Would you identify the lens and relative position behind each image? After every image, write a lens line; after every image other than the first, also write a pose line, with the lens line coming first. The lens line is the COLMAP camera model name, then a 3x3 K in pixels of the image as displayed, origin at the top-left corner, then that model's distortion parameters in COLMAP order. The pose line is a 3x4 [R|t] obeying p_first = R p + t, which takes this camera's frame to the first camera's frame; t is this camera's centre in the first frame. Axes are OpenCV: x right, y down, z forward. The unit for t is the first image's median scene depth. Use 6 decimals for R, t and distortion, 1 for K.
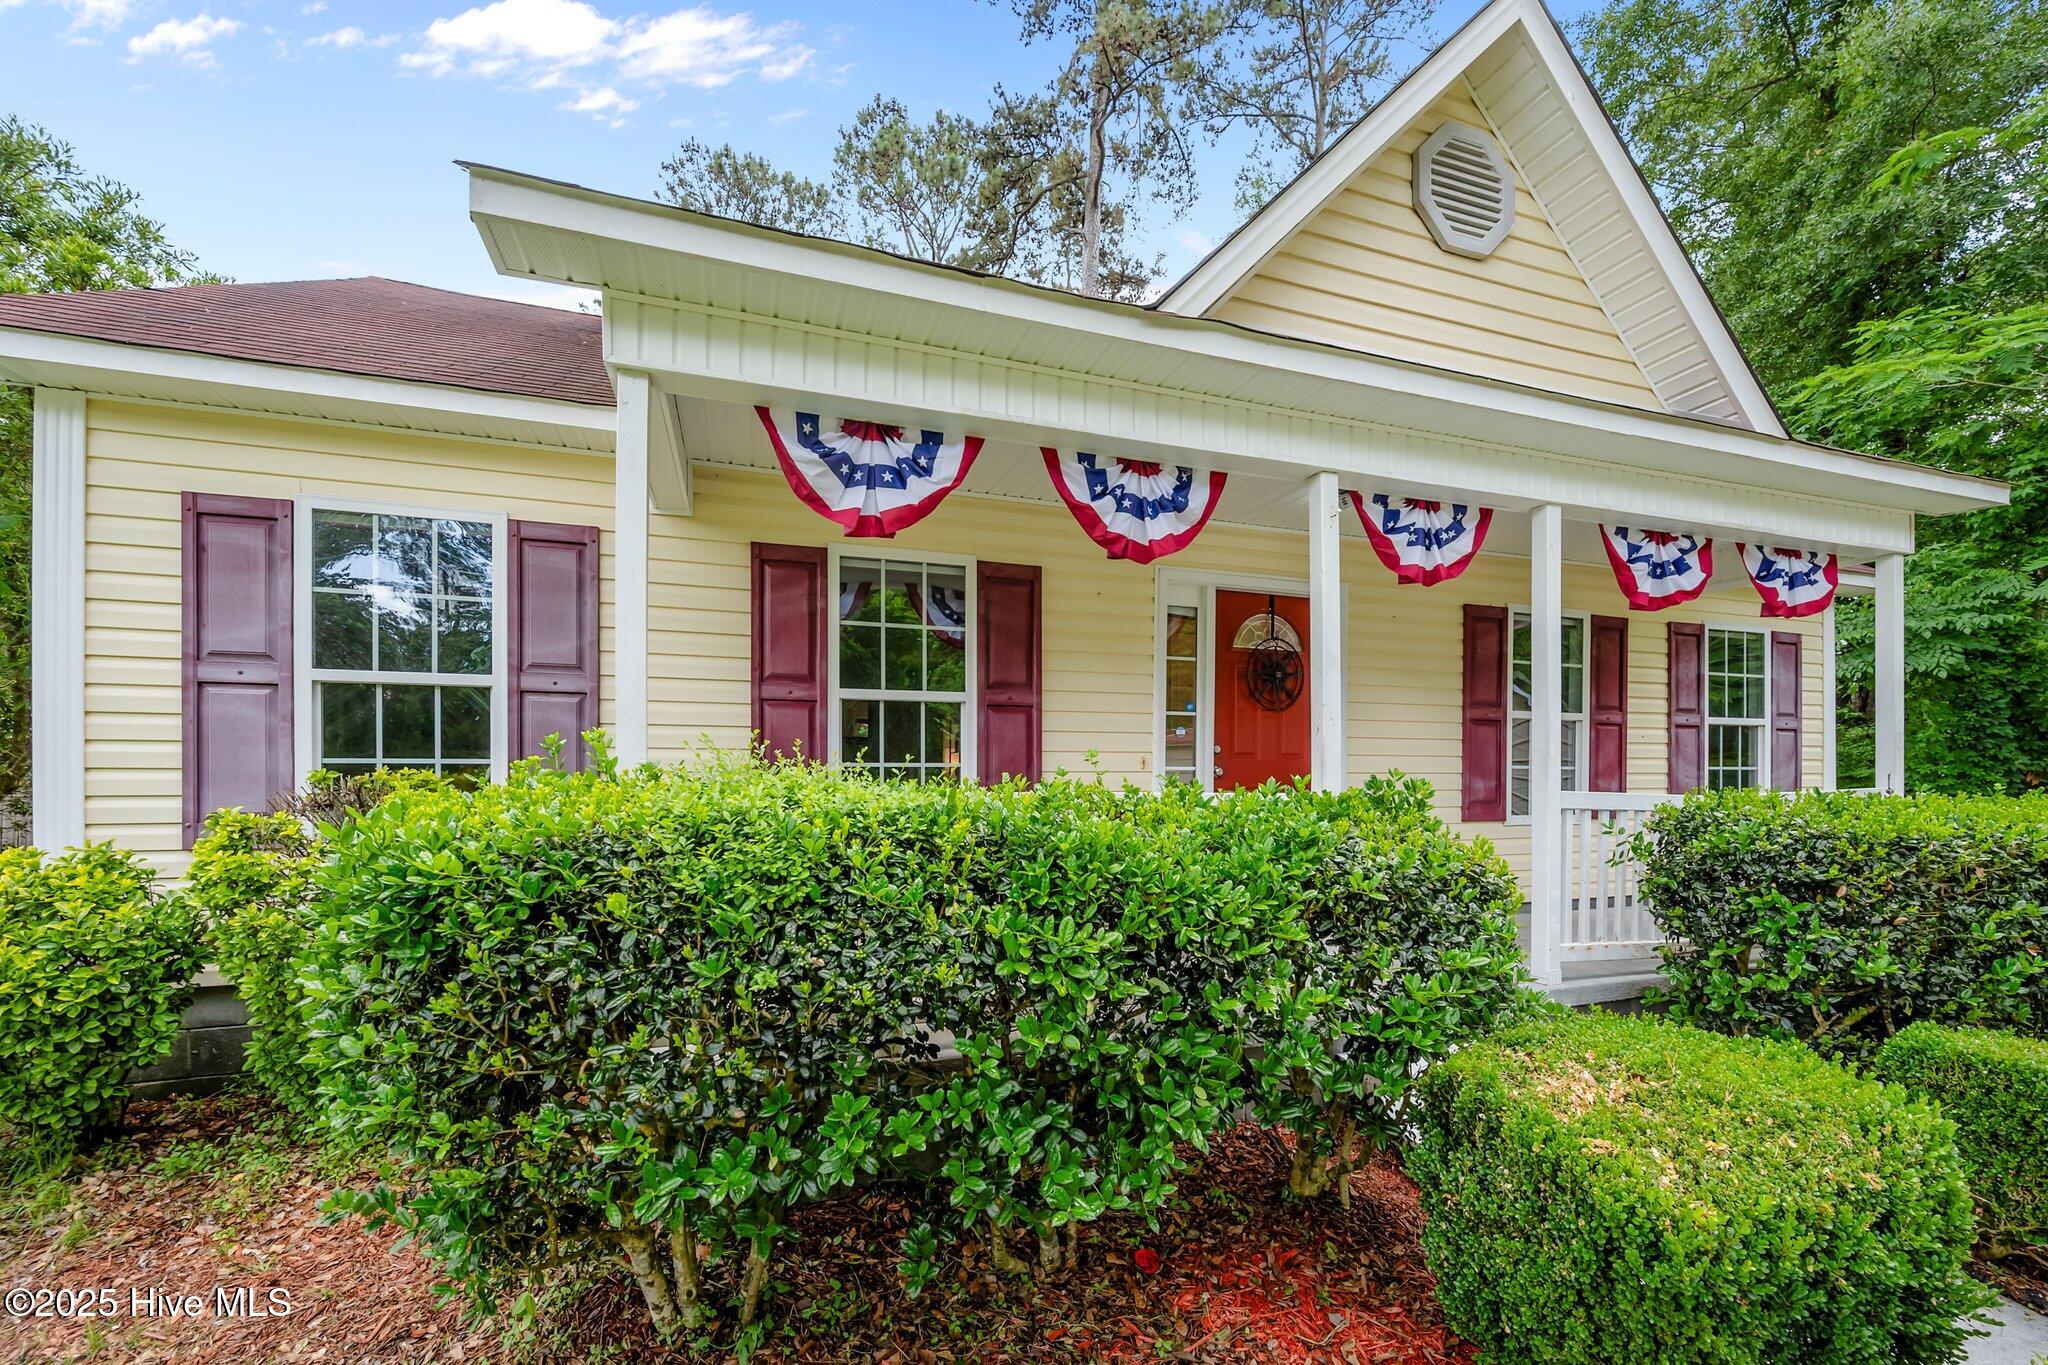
lens RADIAL K [[827.9, 0, 1020.6], [0, 827.9, 782.9], [0, 0, 1]] dist [-0.000431, -0.000500]
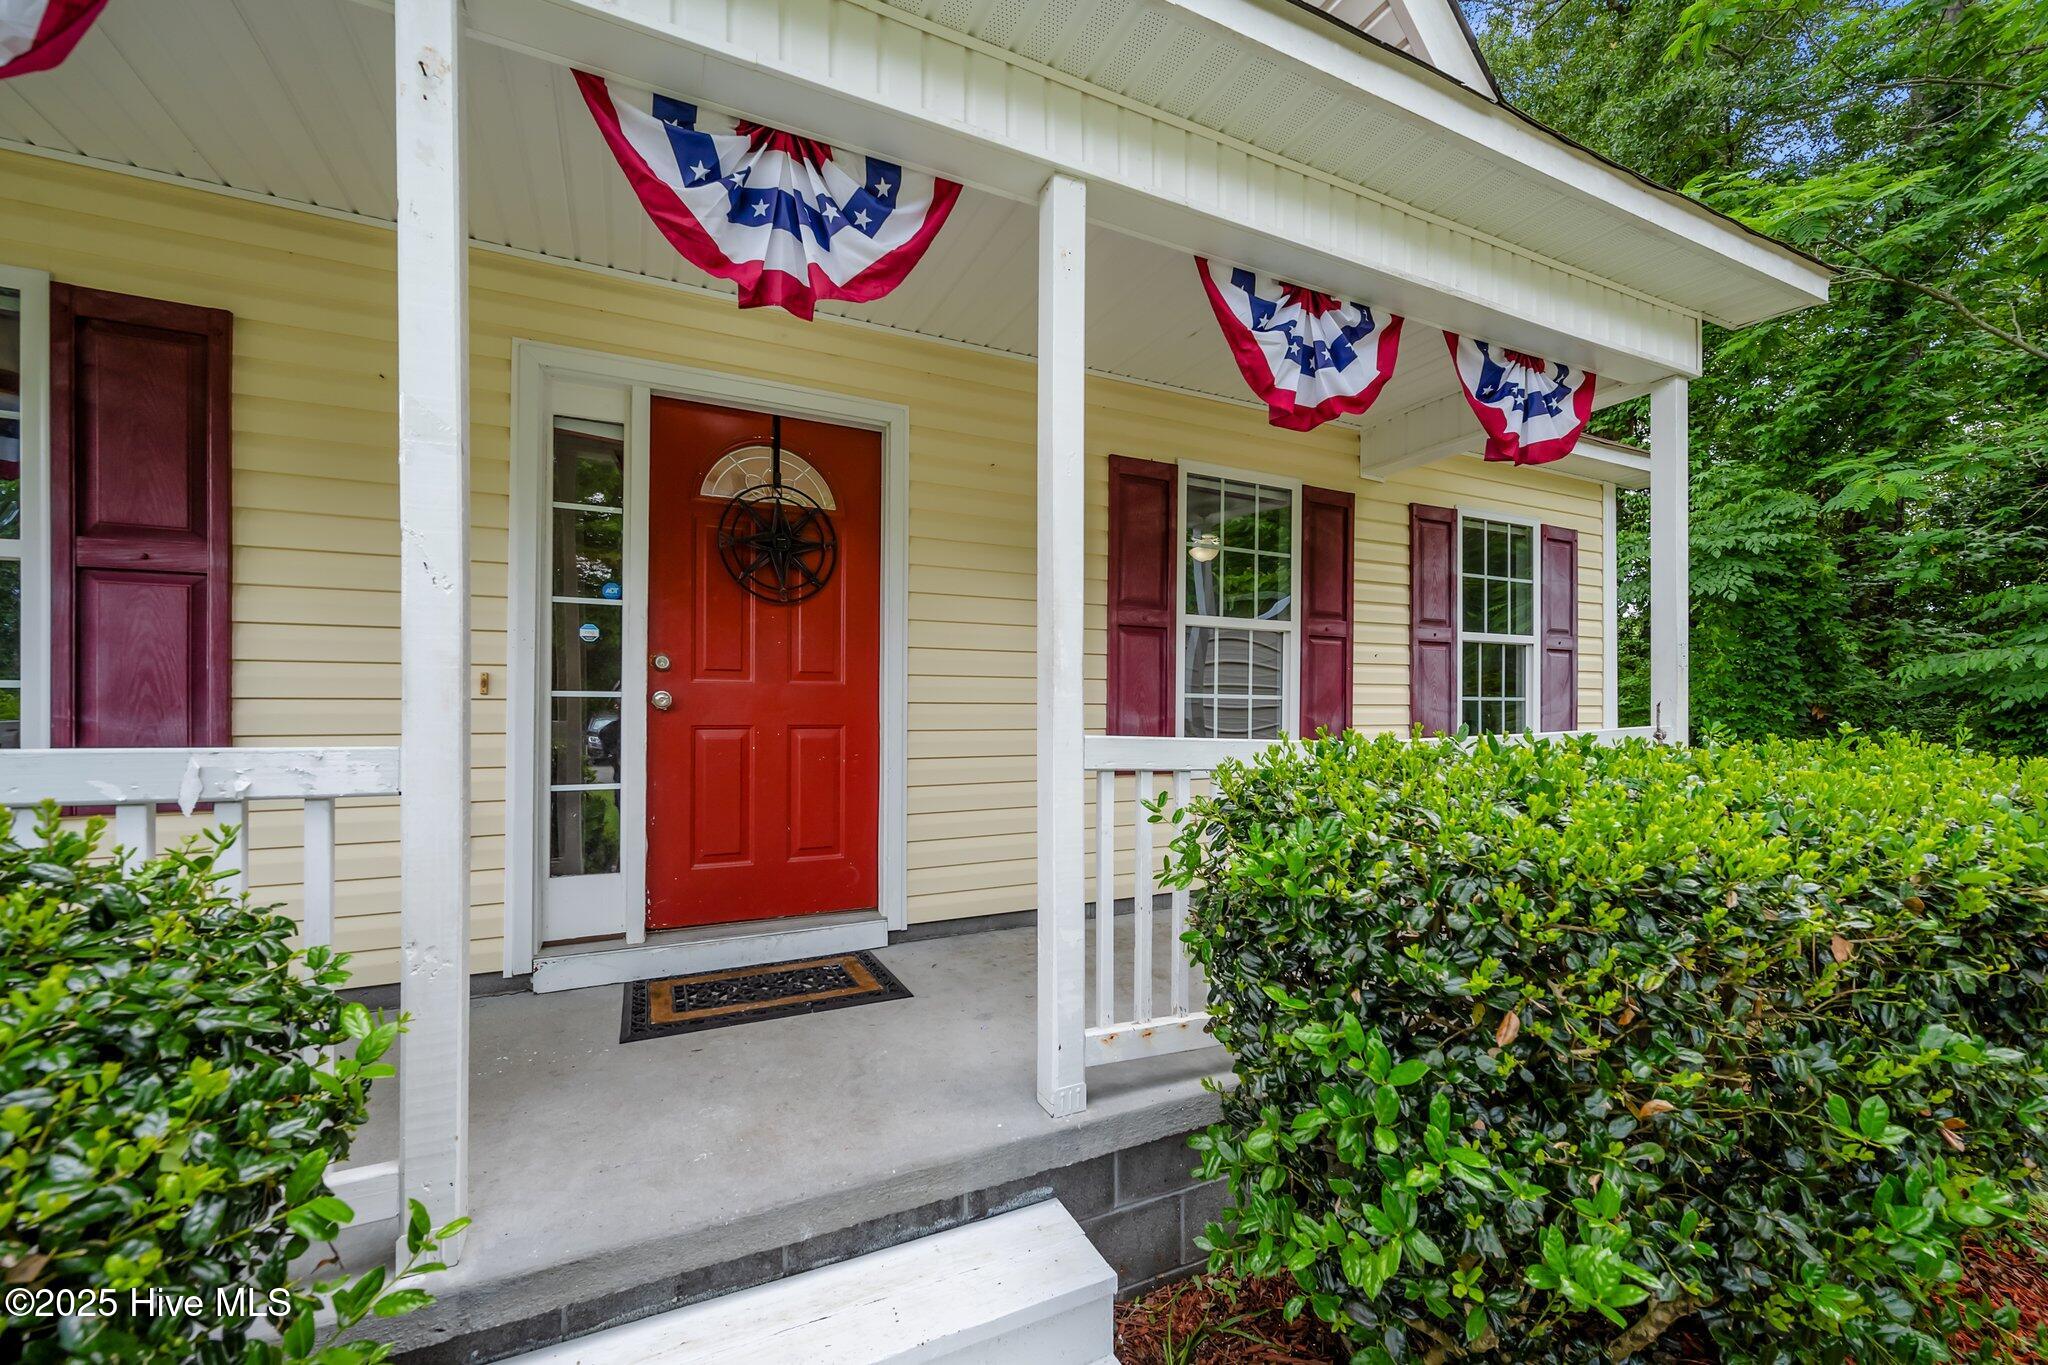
lens RADIAL K [[803.7, 0, 1021.6], [0, 803.7, 713.1], [0, 0, 1]] dist [-0.000255, 0.000036]
pose [[0.993060, 0.000494, 0.117609, 0.524170], [-0.000090, 0.999994, -0.003444, -0.002495], [-0.117610, 0.003410, 0.993054, 0.479622]]
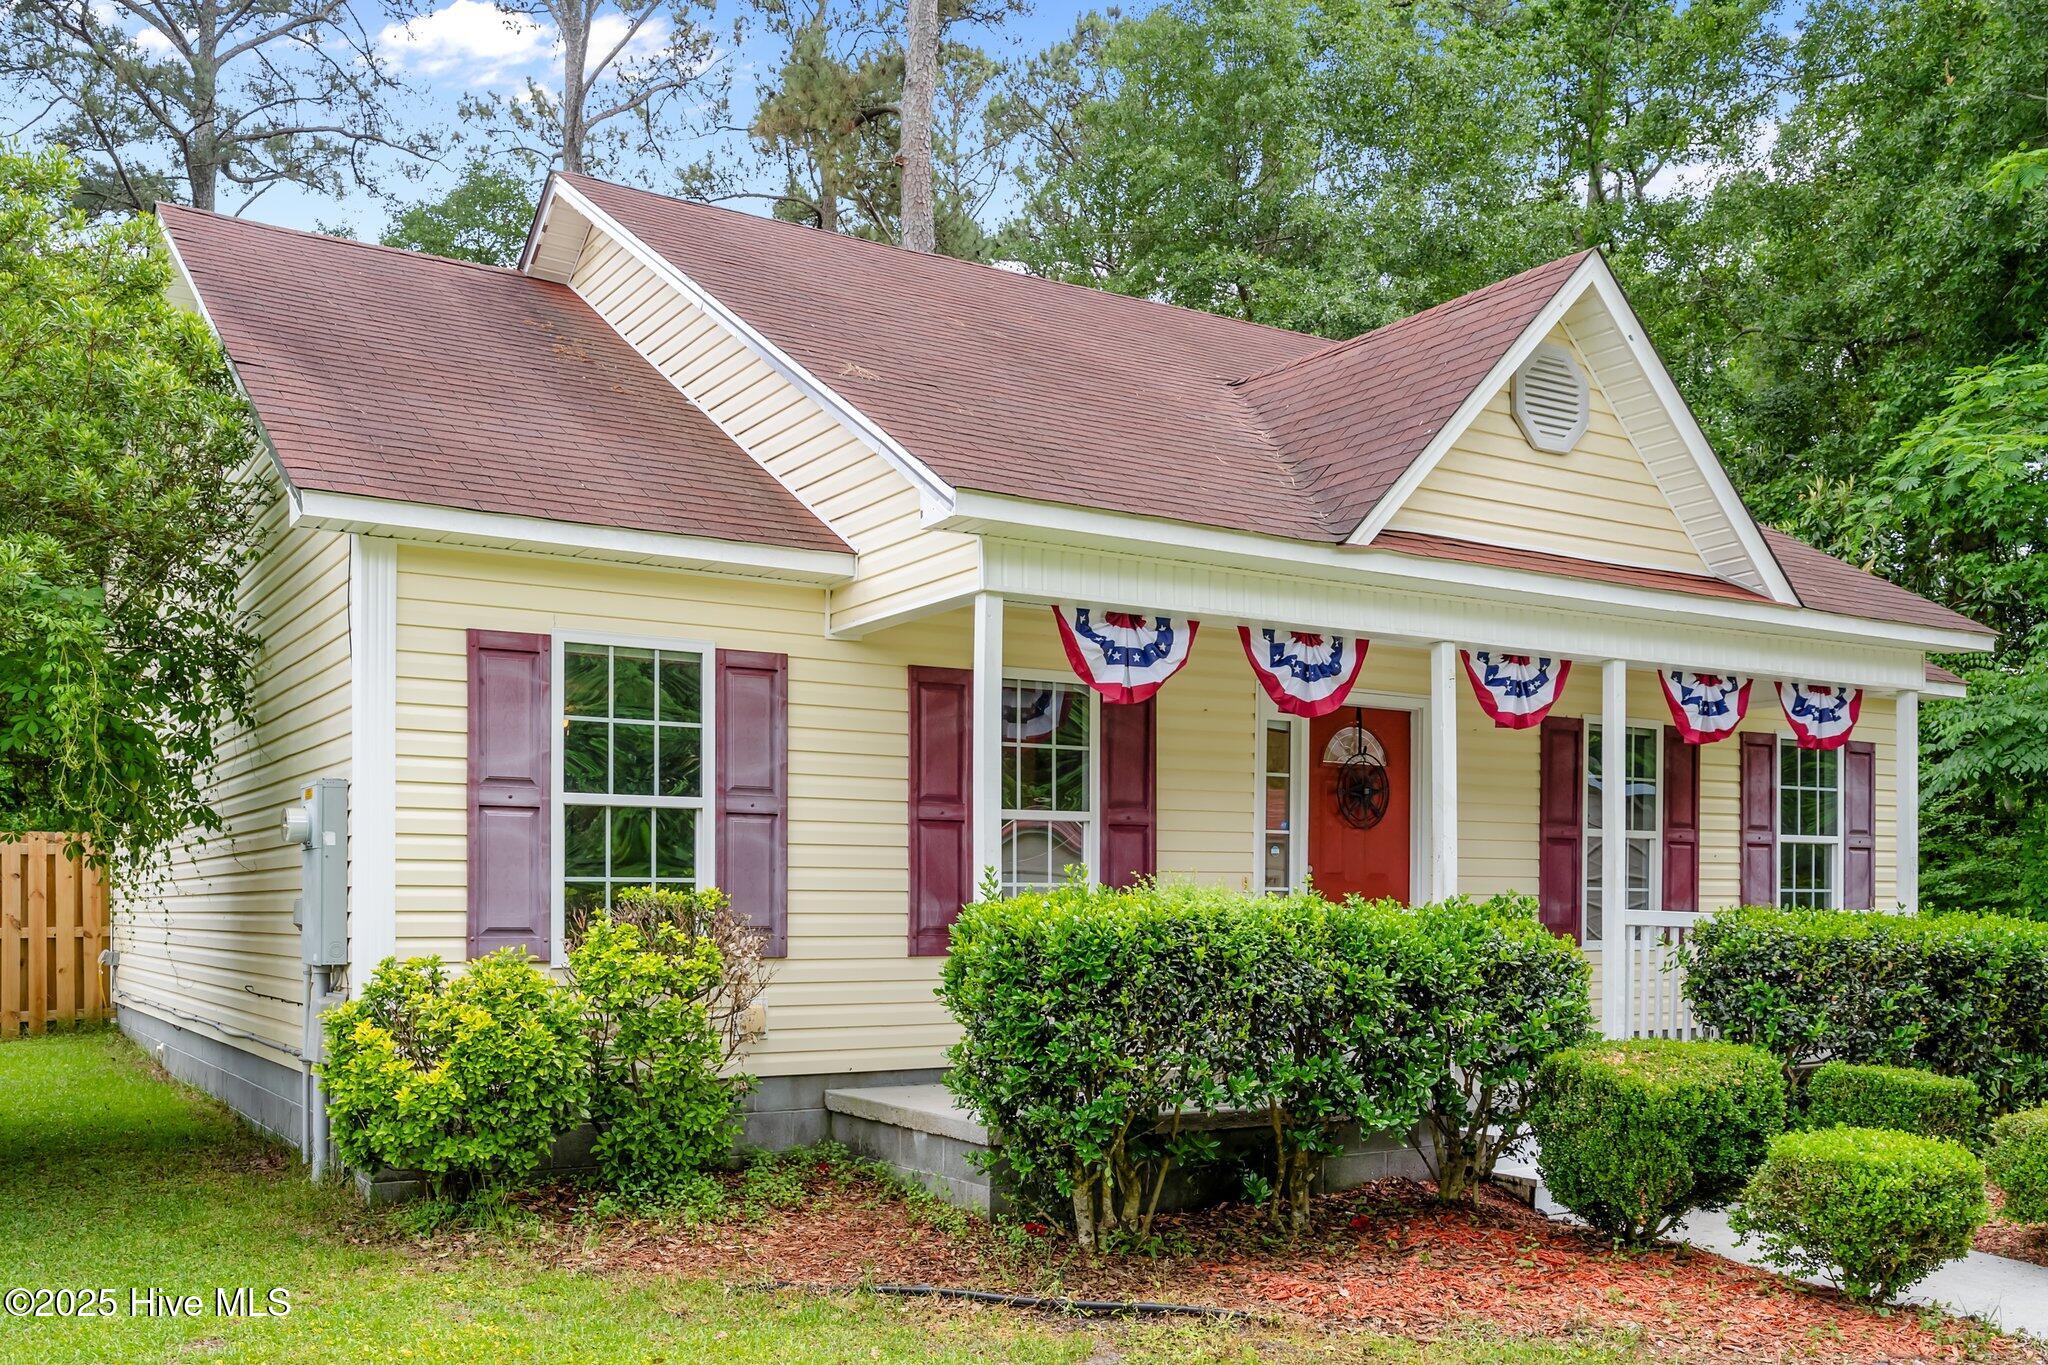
lens RADIAL K [[1810.5, 0, 1023.4], [0, 1810.5, 924.2], [0, 0, 1]] dist [0.035781, -0.072486]
pose [[0.972958, -0.001955, 0.230972, -0.702194], [0.001485, 0.999996, 0.002207, 0.022069], [-0.230976, -0.001804, 0.972958, -1.192450]]
